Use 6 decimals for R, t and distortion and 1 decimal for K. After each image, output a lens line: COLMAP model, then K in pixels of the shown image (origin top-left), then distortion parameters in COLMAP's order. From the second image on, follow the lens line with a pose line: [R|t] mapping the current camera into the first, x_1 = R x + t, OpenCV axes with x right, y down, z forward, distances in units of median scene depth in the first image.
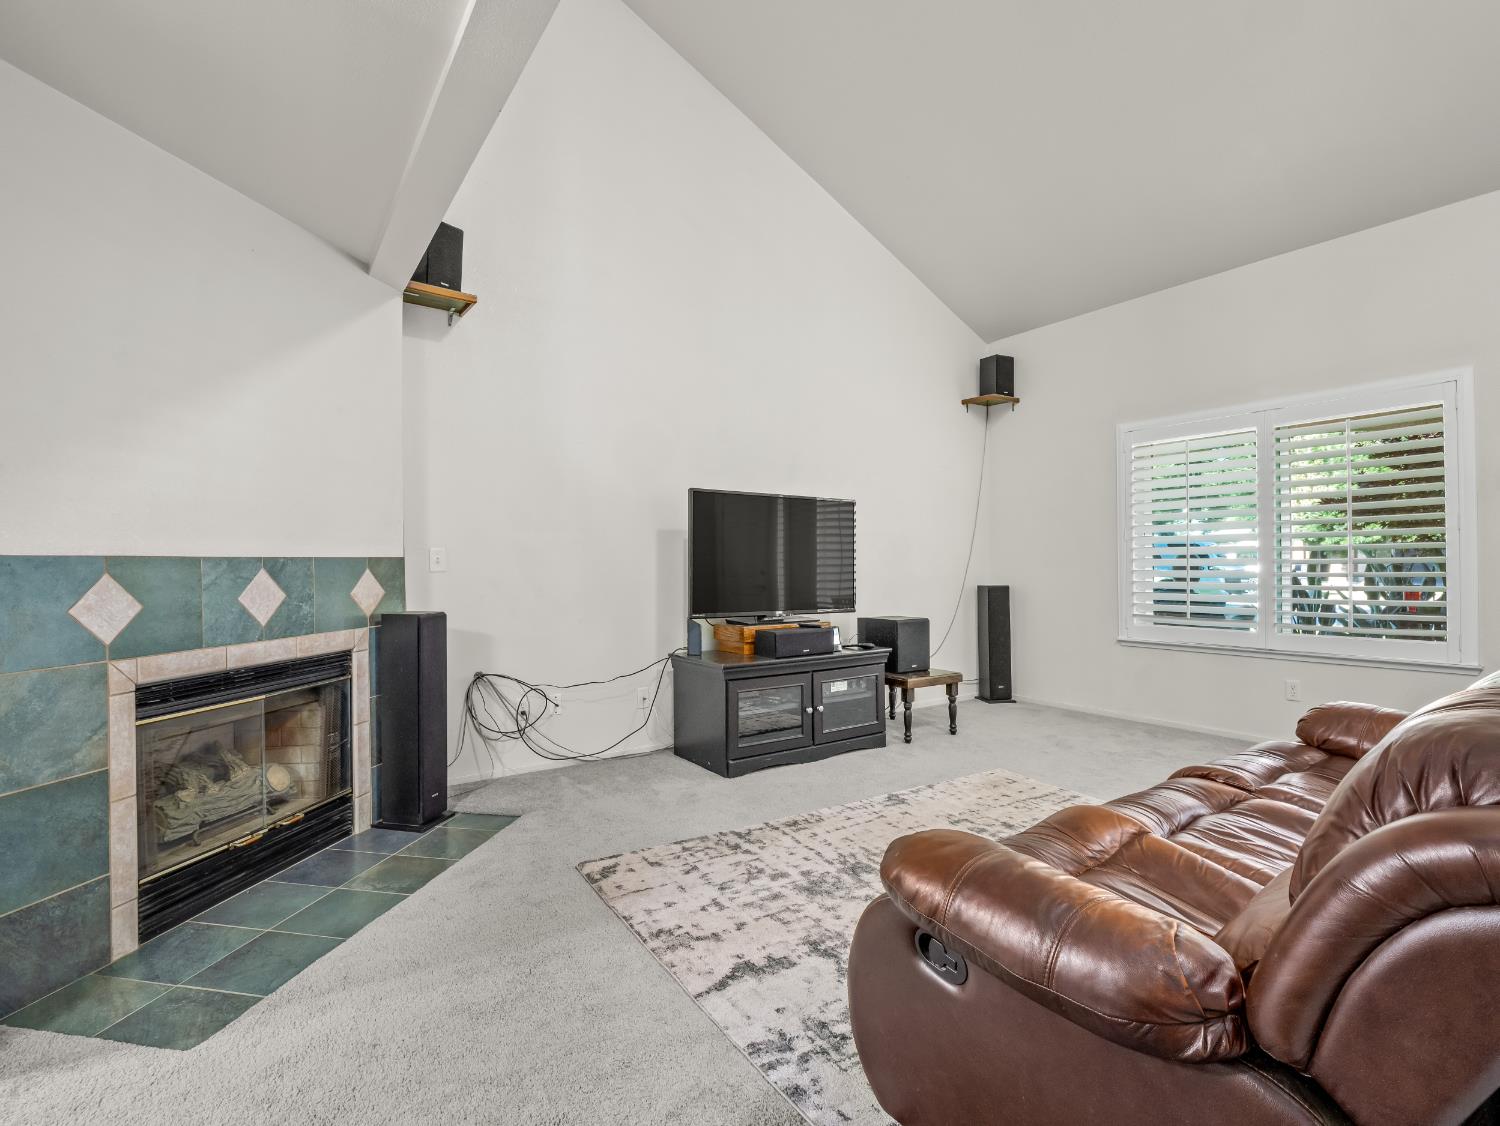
lens RADIAL K [[727.4, 0, 742.4], [0, 727.4, 562.3], [0, 0, 1]] dist [-0.002450, -0.000309]
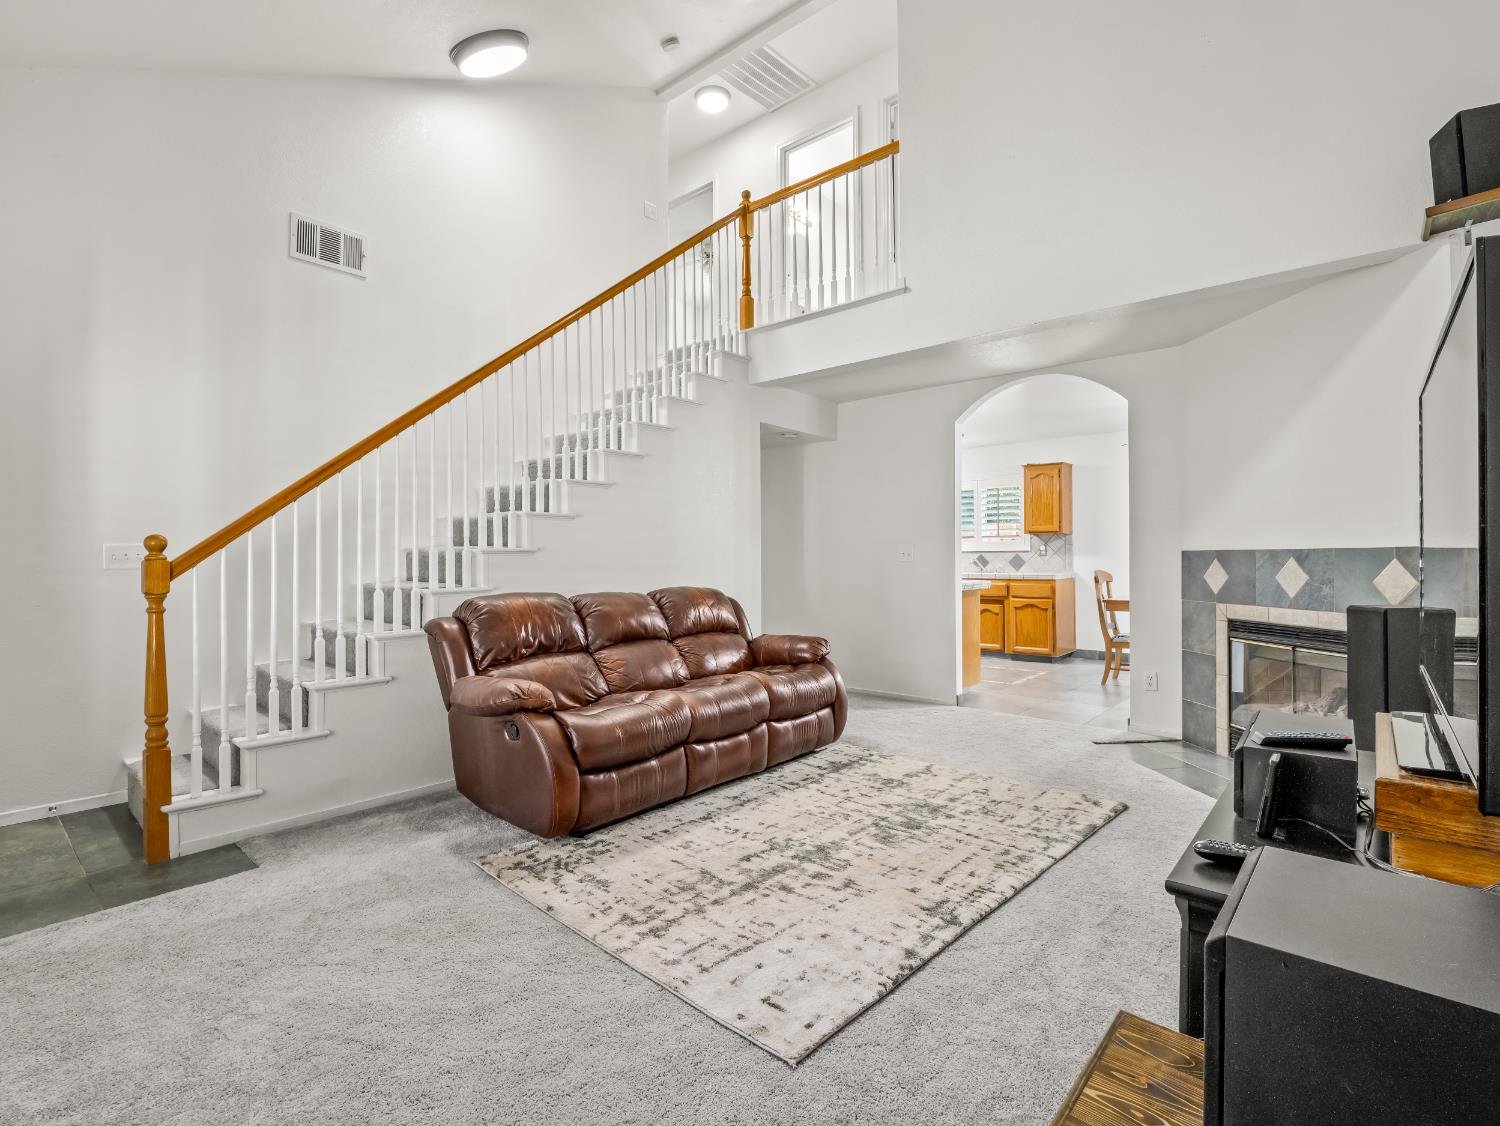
lens RADIAL K [[727.4, 0, 751.9], [0, 727.4, 558.5], [0, 0, 1]] dist [-0.002450, -0.000309]
pose [[-0.962832, 0.012254, -0.269825, 0.738367], [0.012244, 0.999924, 0.001718, -0.004523], [0.269825, -0.001649, -0.962908, 2.118563]]
